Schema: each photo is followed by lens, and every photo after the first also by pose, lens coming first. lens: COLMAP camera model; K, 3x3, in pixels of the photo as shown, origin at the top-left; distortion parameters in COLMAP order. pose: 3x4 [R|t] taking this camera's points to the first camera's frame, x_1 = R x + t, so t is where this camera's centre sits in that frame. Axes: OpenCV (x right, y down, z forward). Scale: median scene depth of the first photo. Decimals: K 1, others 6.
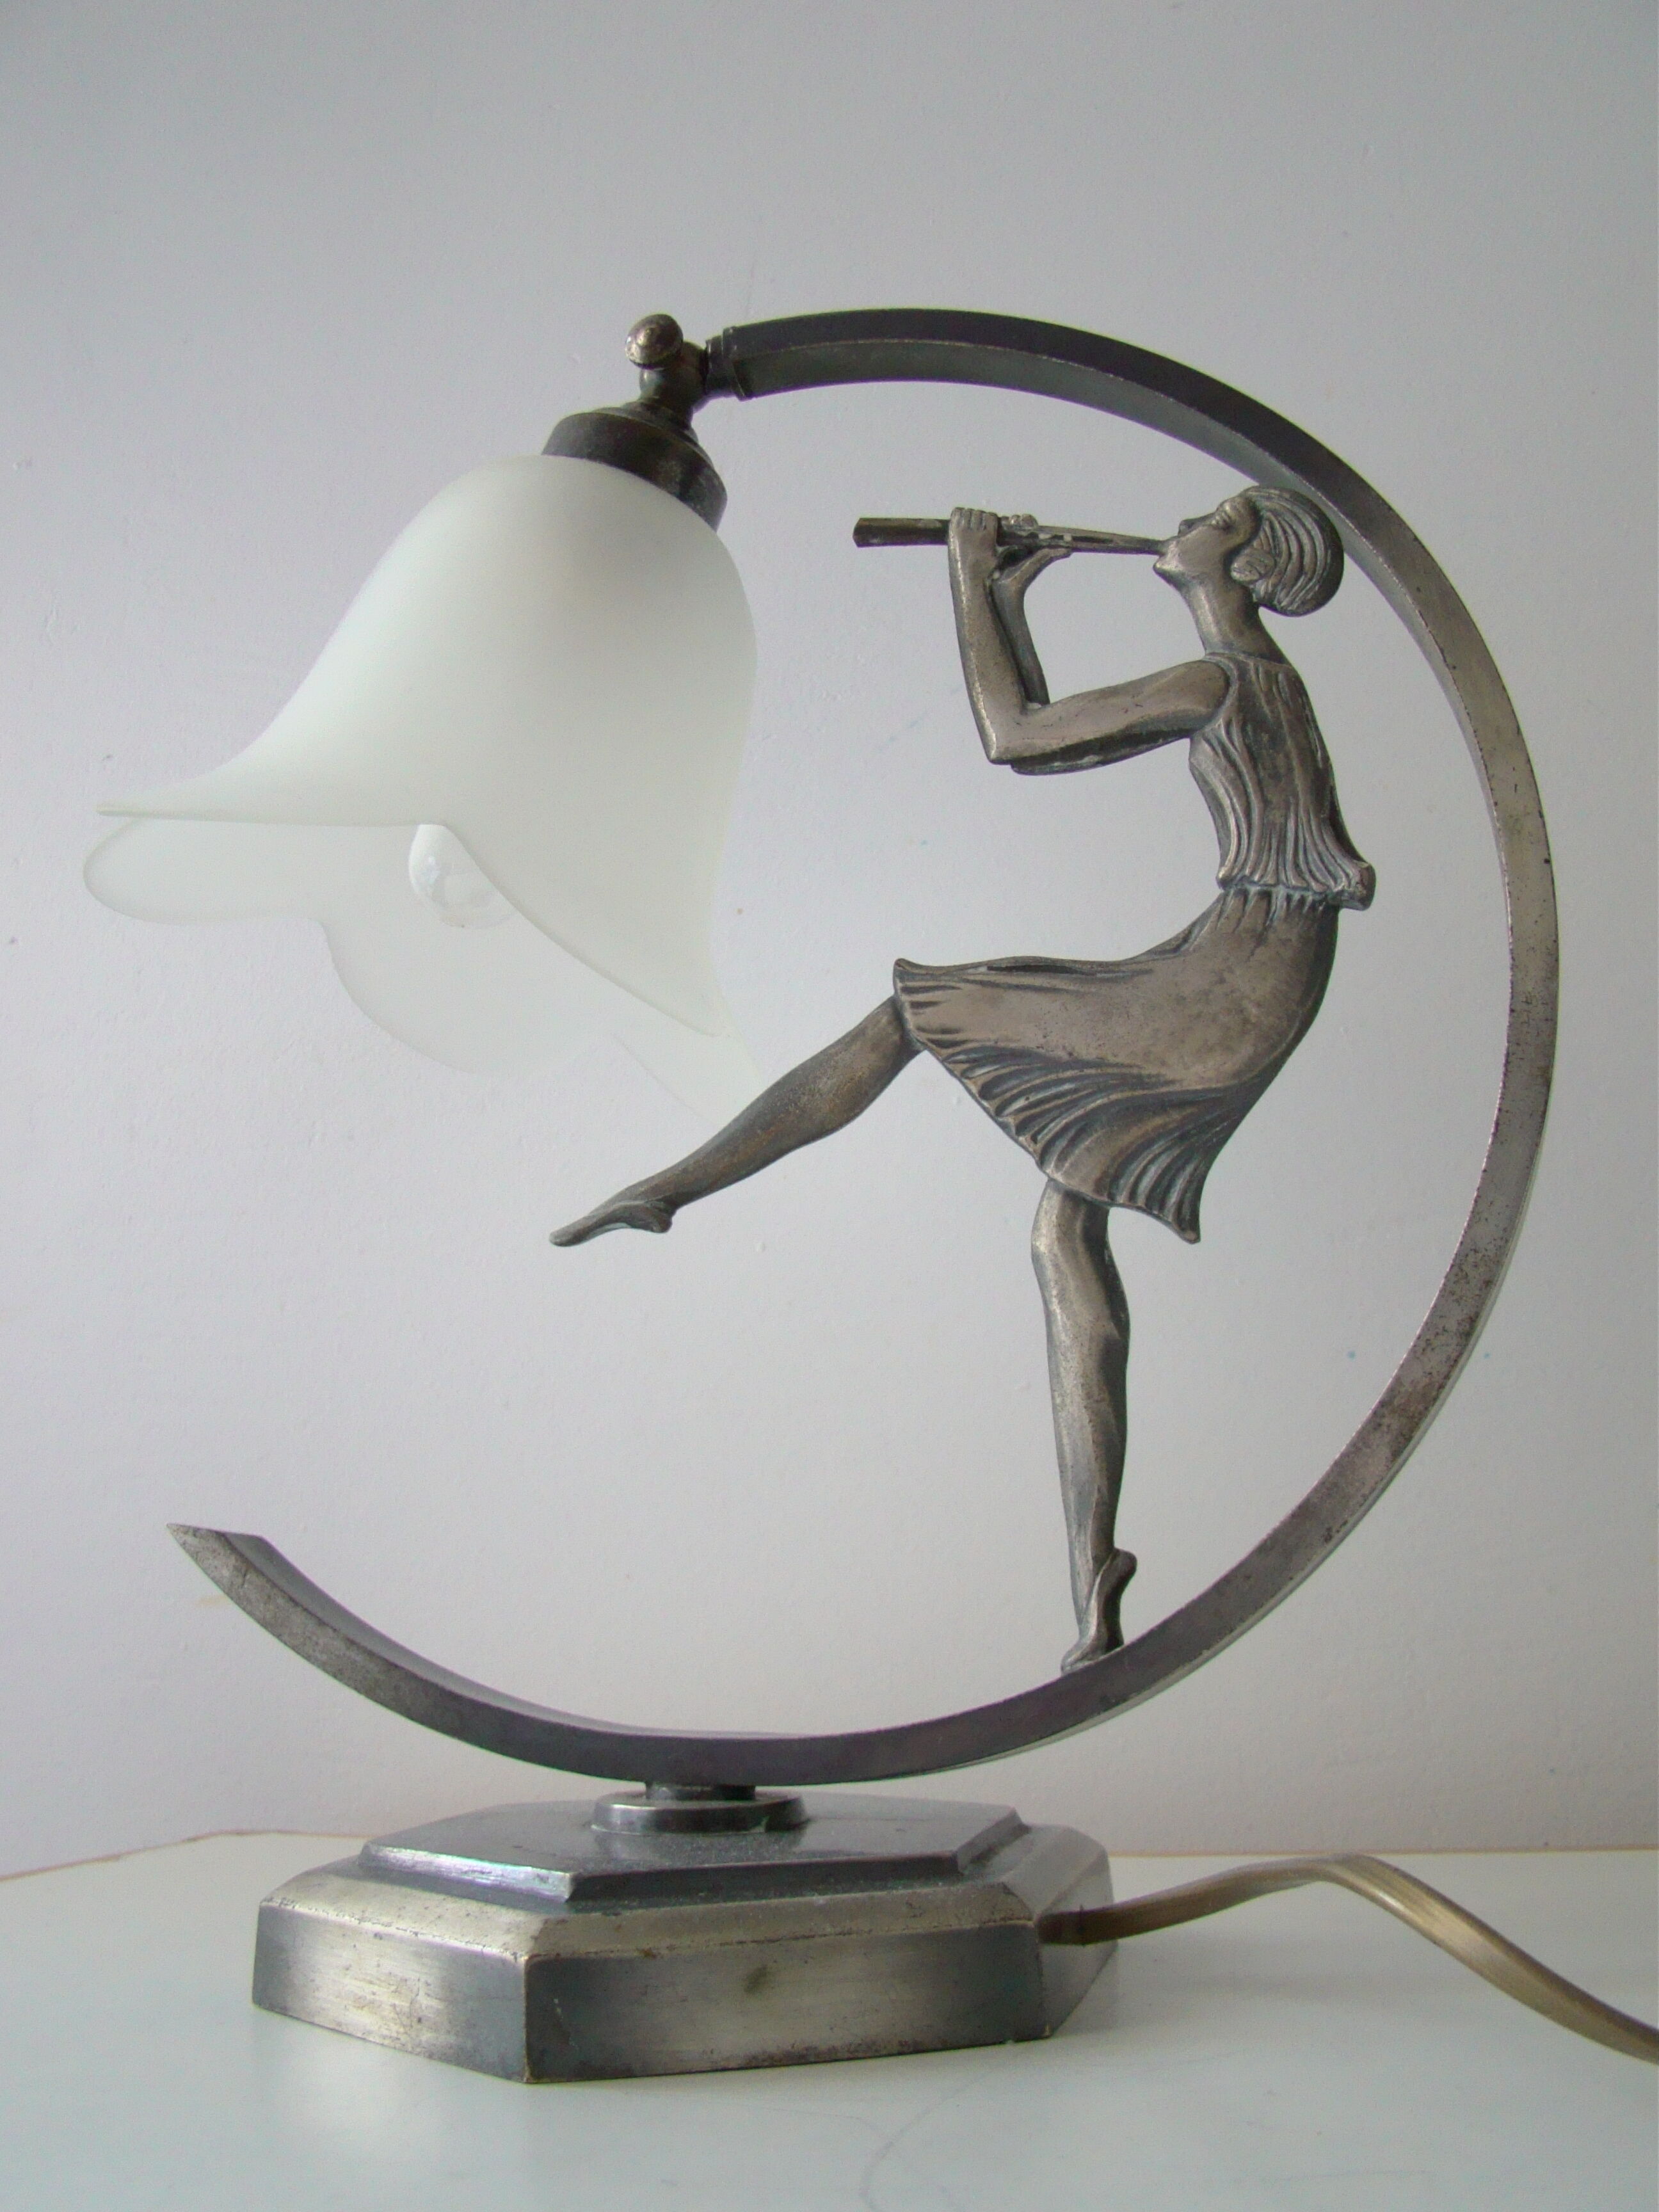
lens RADIAL K [[2054.8, 0, 829.5], [0, 2054.8, 1106.0], [0, 0, 1]] dist [-0.206415, 0.116571]
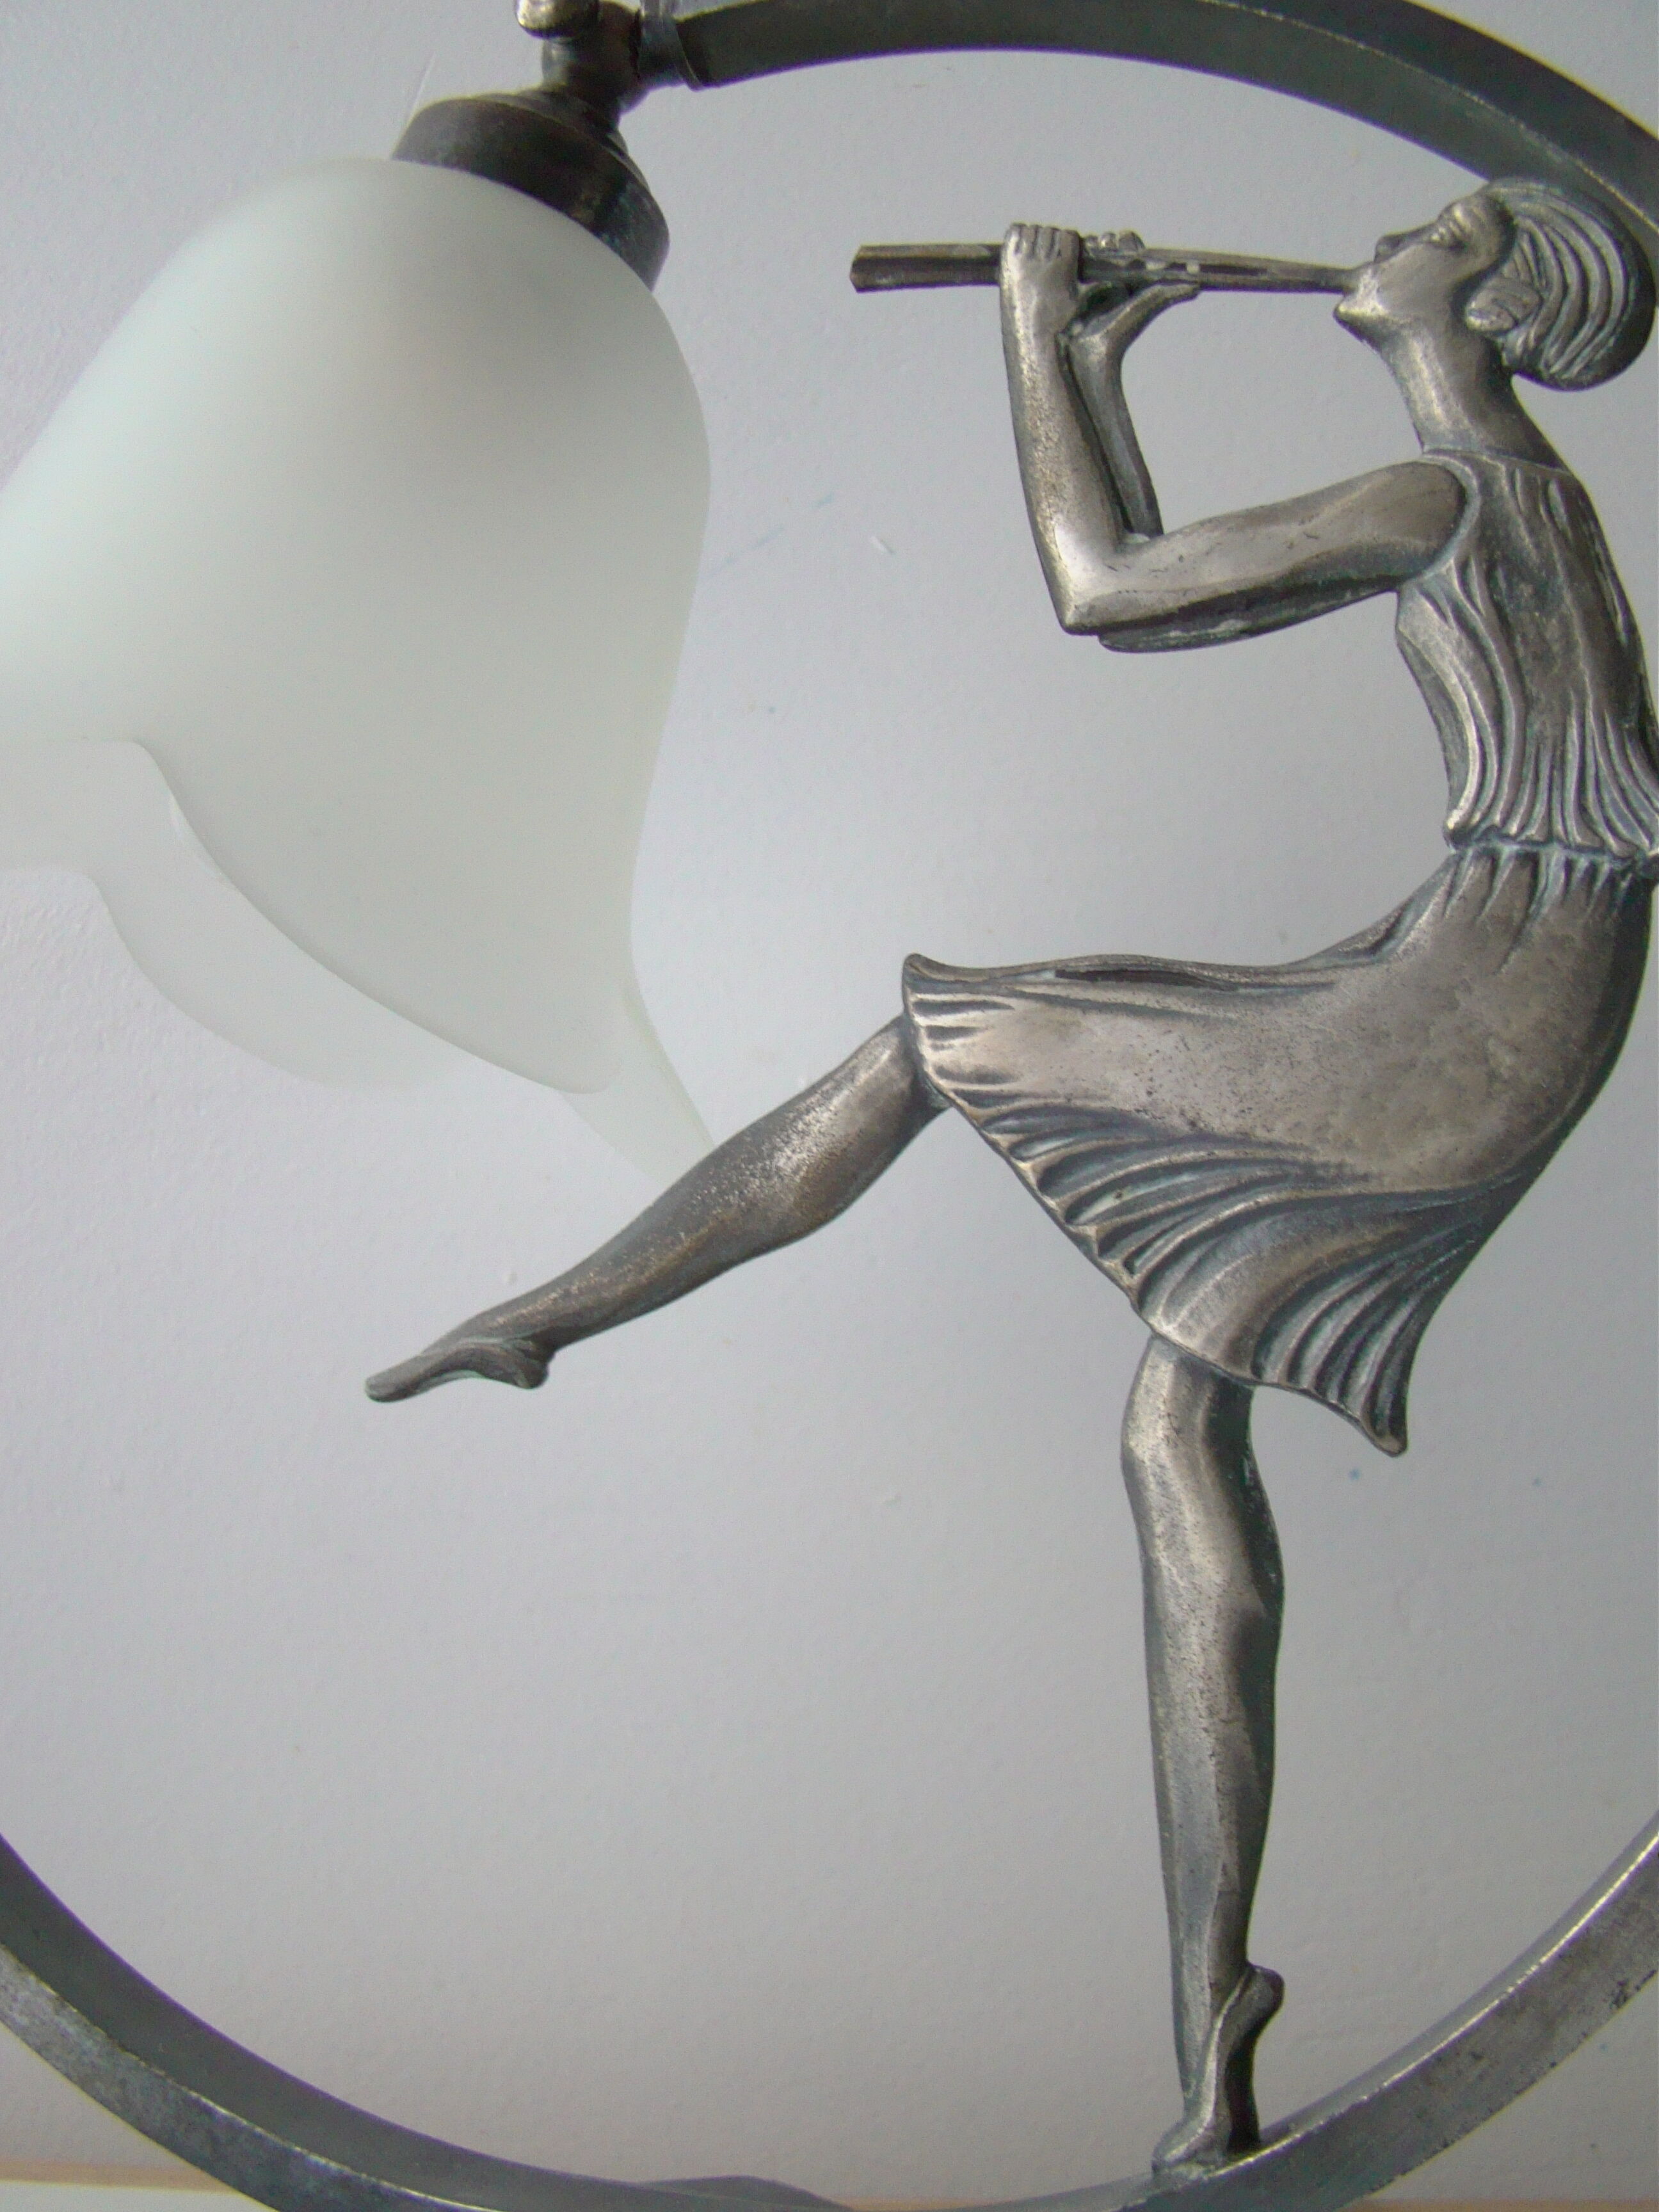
lens RADIAL K [[2054.8, 0, 829.5], [0, 2054.8, 1106.0], [0, 0, 1]] dist [-0.206415, 0.116571]
pose [[0.998933, 0.008339, -0.045431, 0.038919], [-0.005877, 0.998520, 0.054058, -0.061424], [0.045815, -0.053733, 0.997504, 0.401370]]
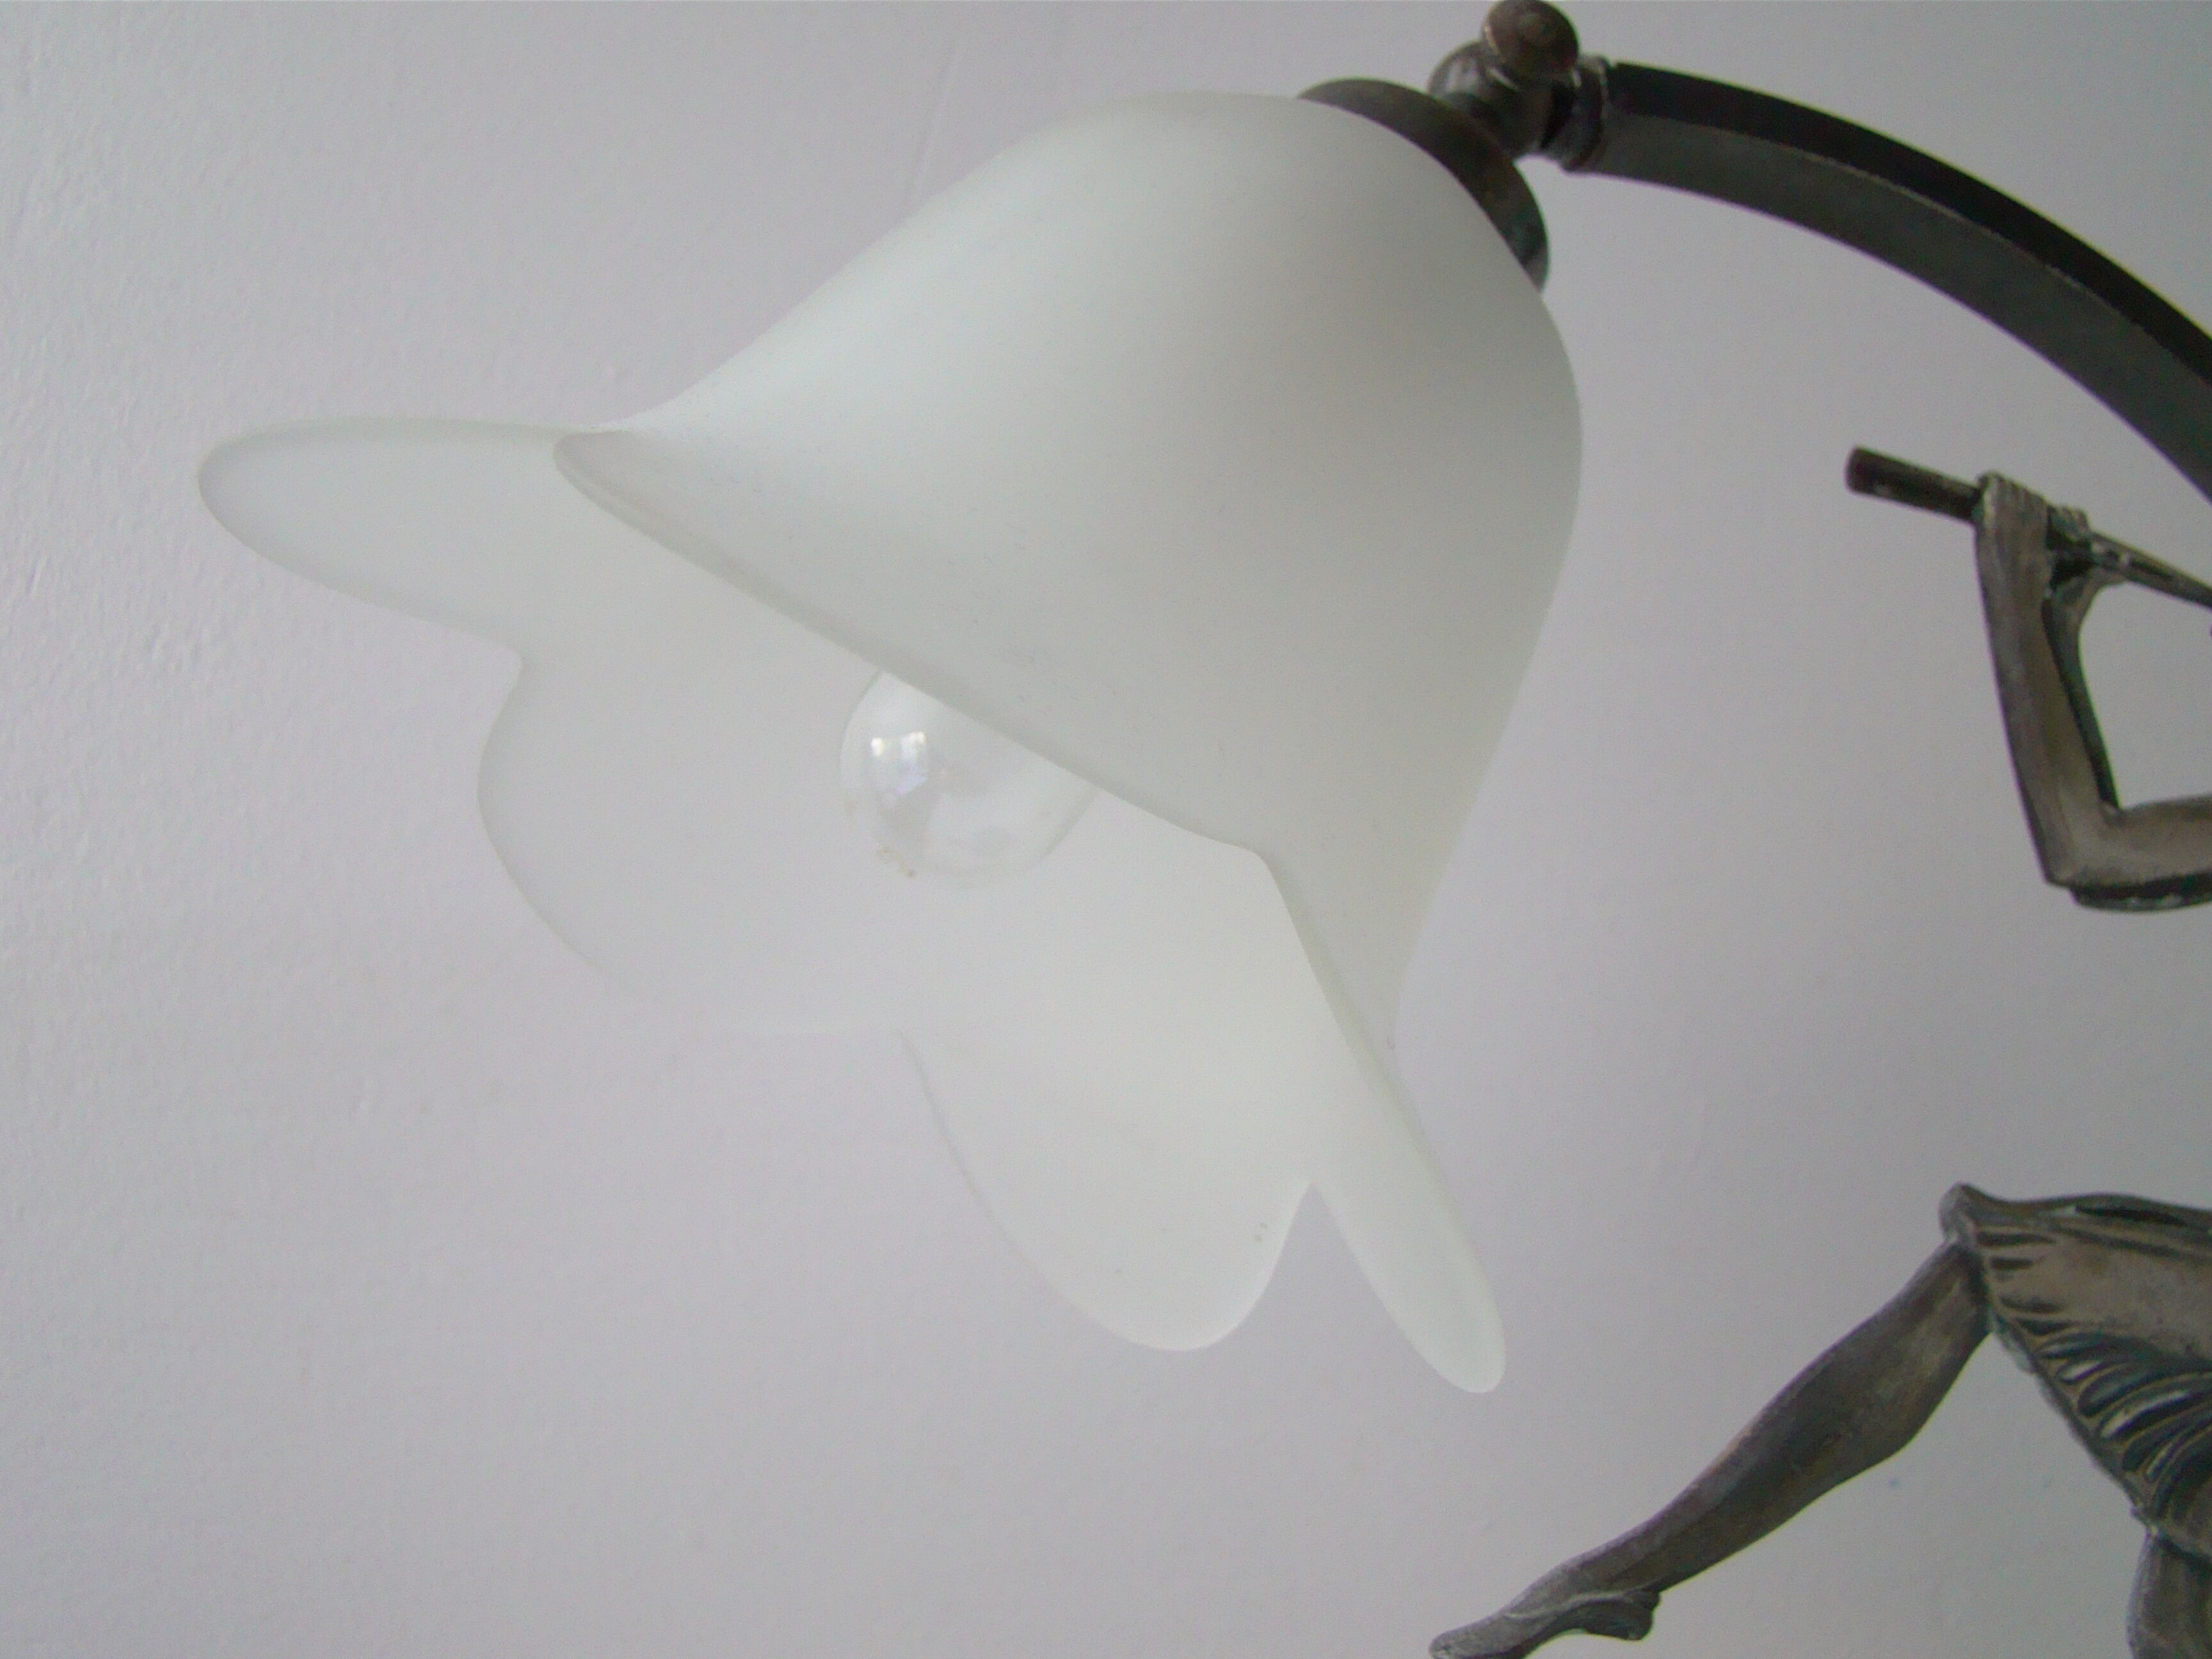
lens RADIAL K [[2054.8, 0, 1106.0], [0, 2054.8, 829.5], [0, 0, 1]] dist [-0.206415, 0.116571]
pose [[0.853217, 0.106477, 0.510572, -0.540415], [-0.112812, 0.993441, -0.018657, -0.145064], [-0.509210, -0.041680, 0.859633, 0.630895]]
